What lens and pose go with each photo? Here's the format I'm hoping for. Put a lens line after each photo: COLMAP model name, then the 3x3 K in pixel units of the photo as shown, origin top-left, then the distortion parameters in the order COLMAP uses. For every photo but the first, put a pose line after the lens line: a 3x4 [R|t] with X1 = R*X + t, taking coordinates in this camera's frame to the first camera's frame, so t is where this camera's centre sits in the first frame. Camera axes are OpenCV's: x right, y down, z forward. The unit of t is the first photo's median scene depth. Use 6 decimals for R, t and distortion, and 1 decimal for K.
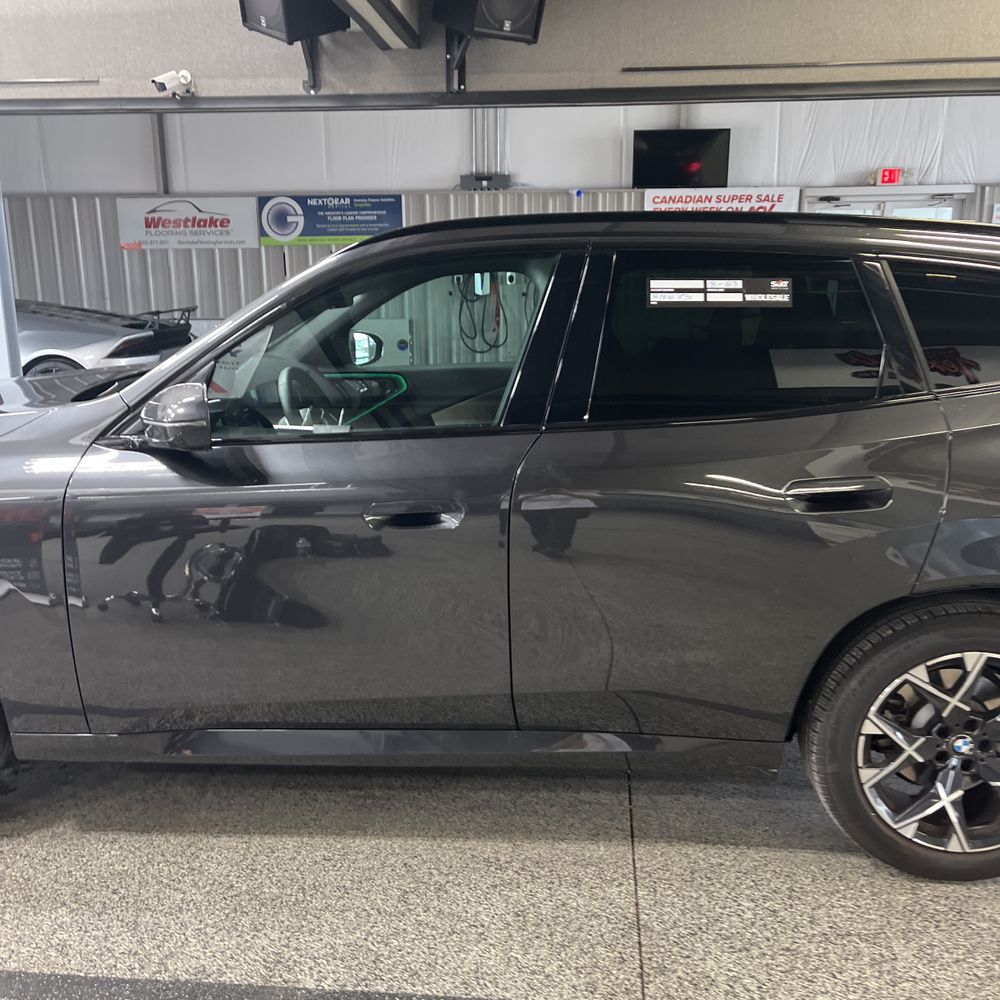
lens RADIAL K [[1011.7, 0, 501.1], [0, 1011.7, 495.8], [0, 0, 1]] dist [0.047166, -0.052299]
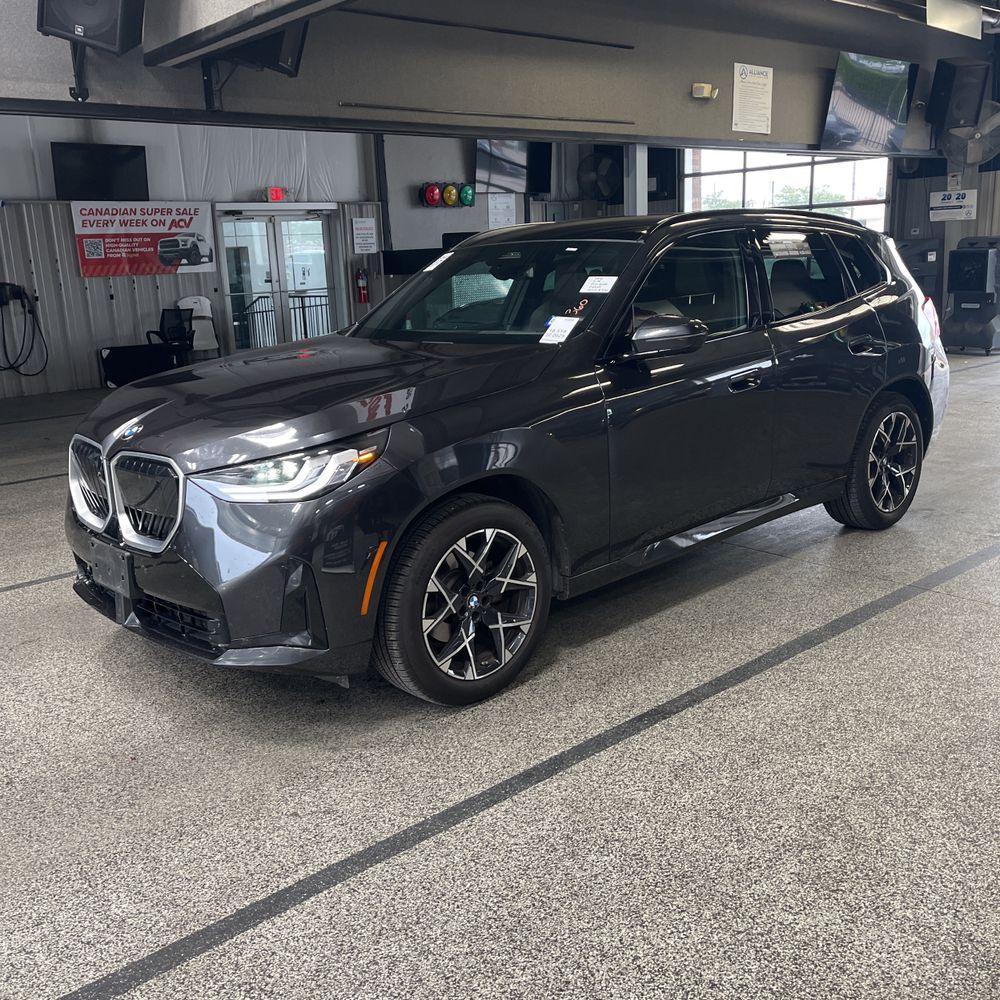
lens RADIAL K [[996.1, 0, 499.5], [0, 996.1, 499.7], [0, 0, 1]] dist [0.040274, -0.025407]
pose [[0.690795, -0.197403, 0.695582, -0.321945], [0.203885, 0.976153, 0.074547, 0.000913], [-0.693710, 0.090322, 0.714569, 0.015789]]
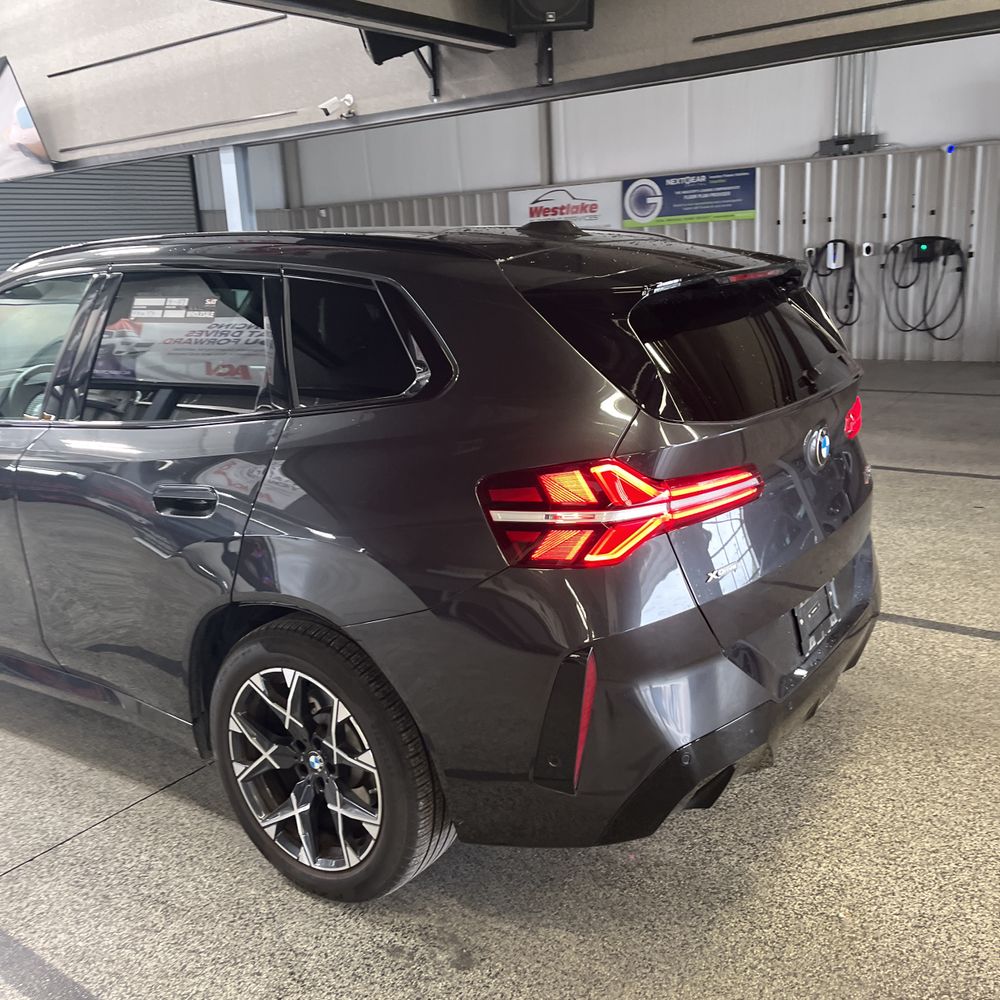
lens RADIAL K [[1009.3, 0, 499.1], [0, 1009.3, 498.1], [0, 0, 1]] dist [0.039989, -0.036419]
pose [[0.852852, 0.089391, -0.514444, 0.225331], [-0.073234, 0.995976, 0.051656, -0.016268], [0.516992, -0.006380, 0.855966, 0.049442]]
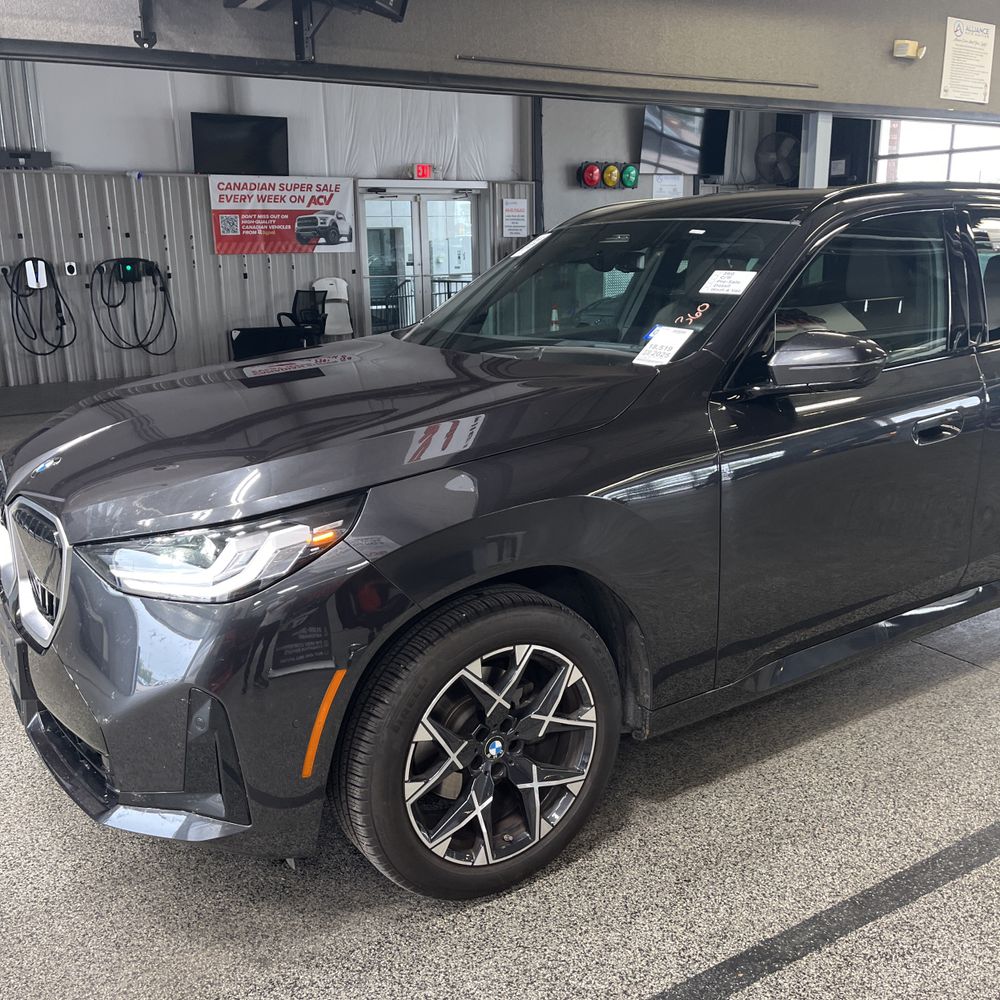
lens RADIAL K [[1000.3, 0, 513.2], [0, 1000.3, 502.2], [0, 0, 1]] dist [0.039647, -0.041057]
pose [[0.796360, -0.158604, 0.583657, -0.239648], [0.151119, 0.986575, 0.061901, -0.008872], [-0.585639, 0.038906, 0.809638, 0.065212]]
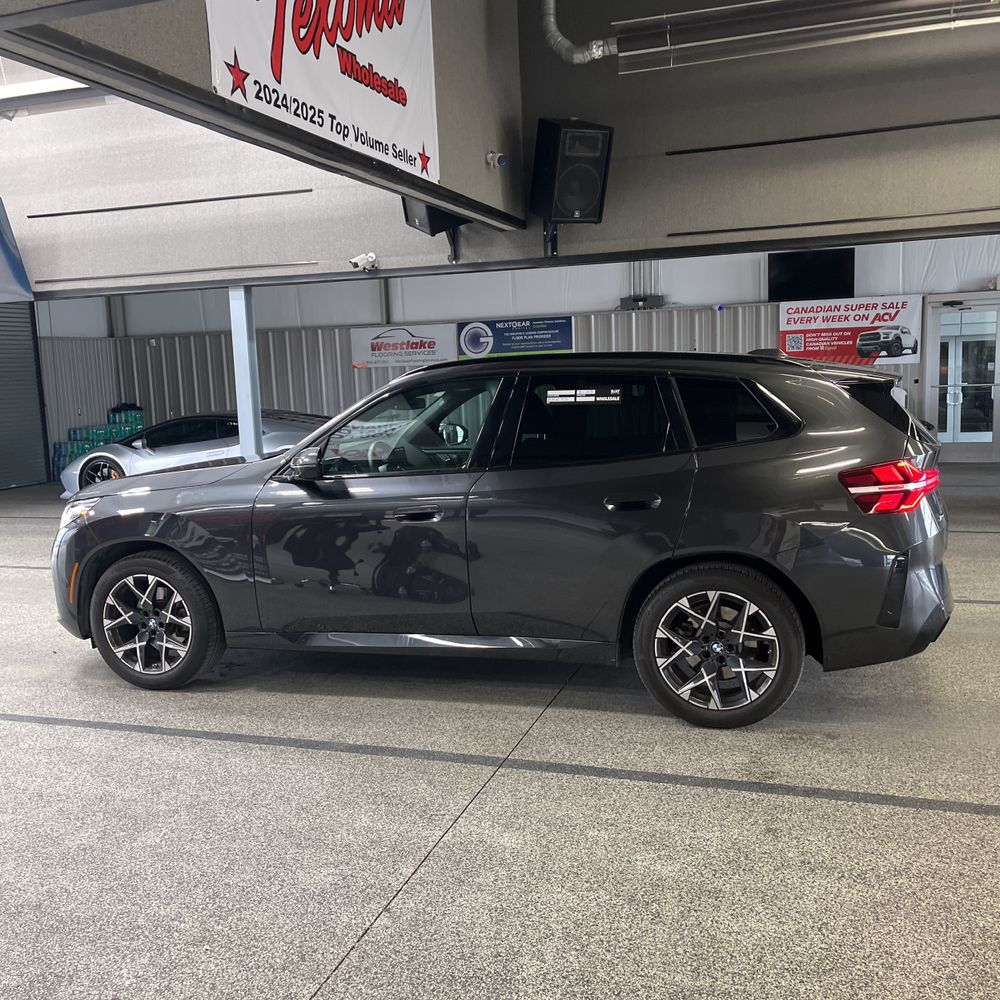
lens RADIAL K [[1005.8, 0, 507.7], [0, 1005.8, 502.0], [0, 0, 1]] dist [0.078729, -0.142580]
pose [[0.974264, -0.000196, -0.225409, 0.101319], [-0.020459, 0.995795, -0.089294, 0.032407], [0.224479, 0.091607, 0.970164, -0.162805]]
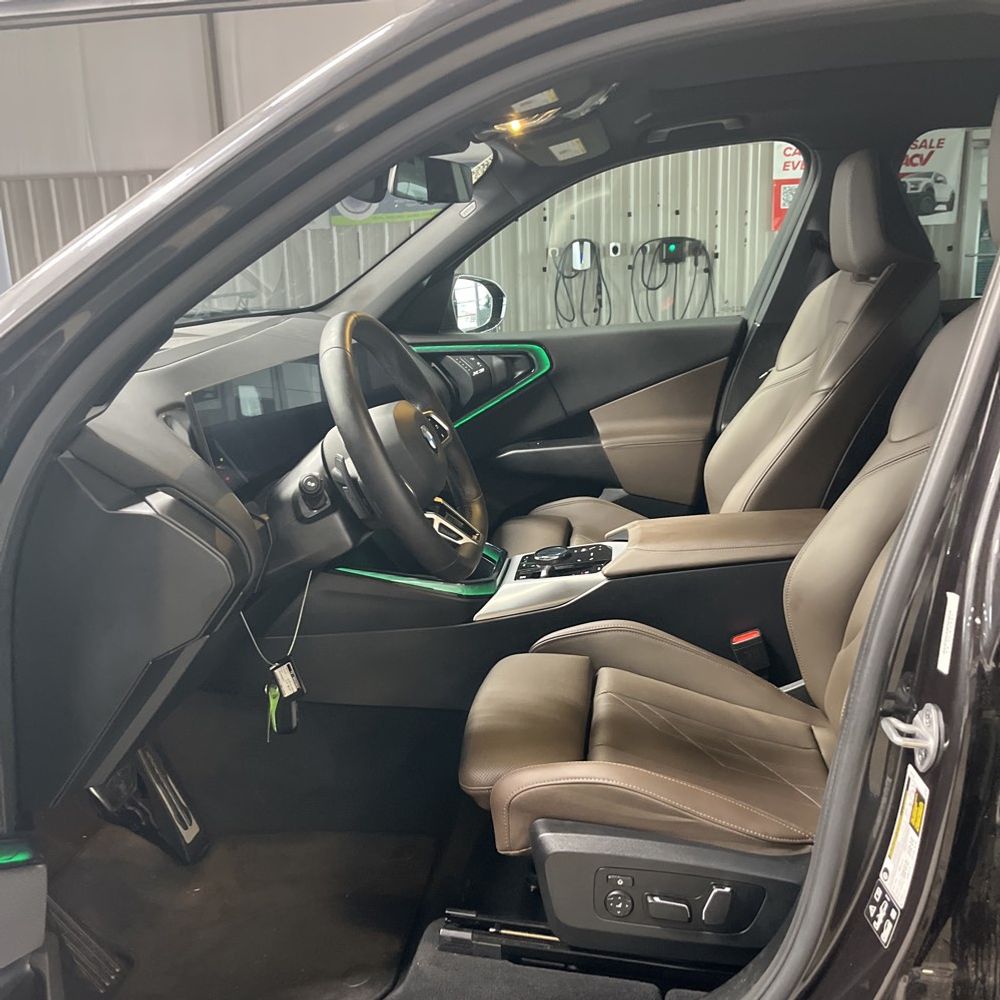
lens RADIAL K [[1017.9, 0, 497.6], [0, 1017.9, 495.8], [0, 0, 1]] dist [0.008006, 0.042947]
pose [[0.996954, -0.010704, -0.077248, -0.026062], [0.011100, 0.999927, 0.004692, -0.011383], [0.077193, -0.005535, 0.997001, 0.133819]]
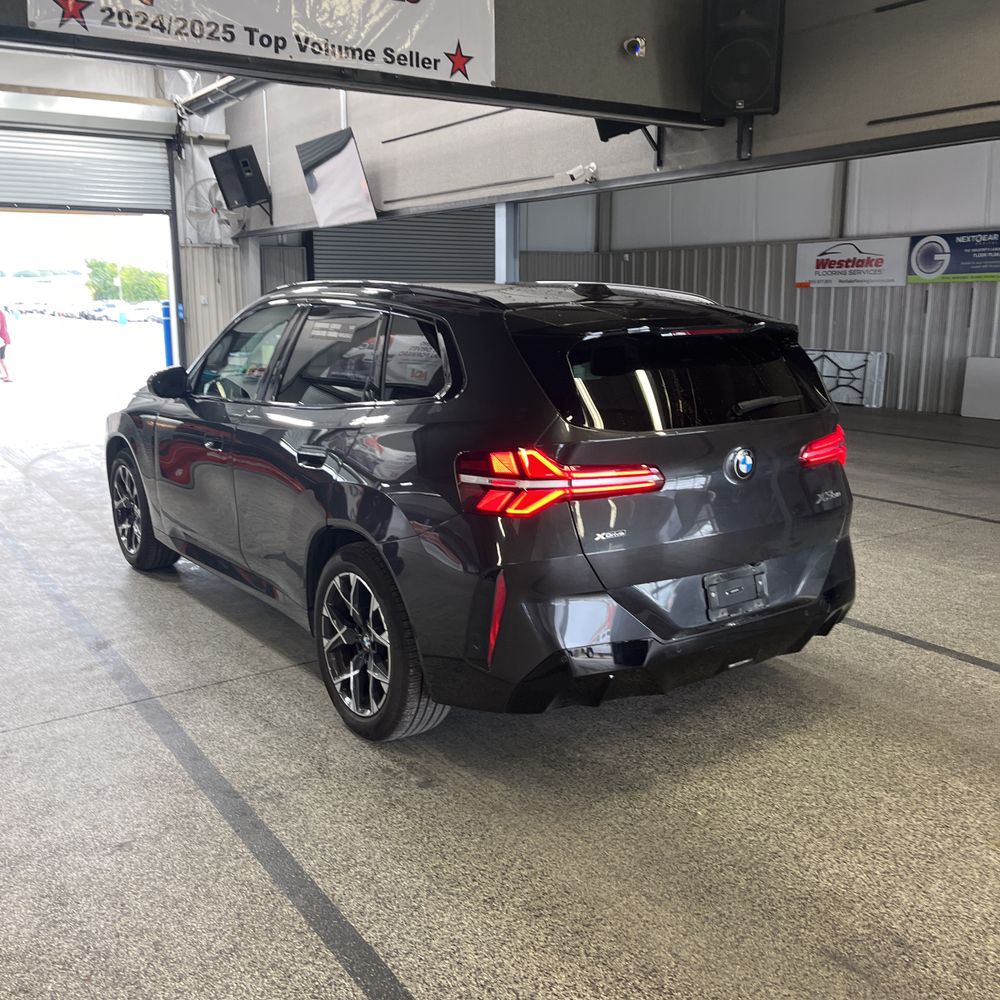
lens RADIAL K [[1009.3, 0, 499.1], [0, 1009.3, 498.1], [0, 0, 1]] dist [0.039989, -0.036419]
pose [[0.633737, 0.157209, -0.757406, 0.338409], [-0.177376, 0.982575, 0.055531, -0.015317], [0.752938, 0.099154, 0.650579, 0.035805]]
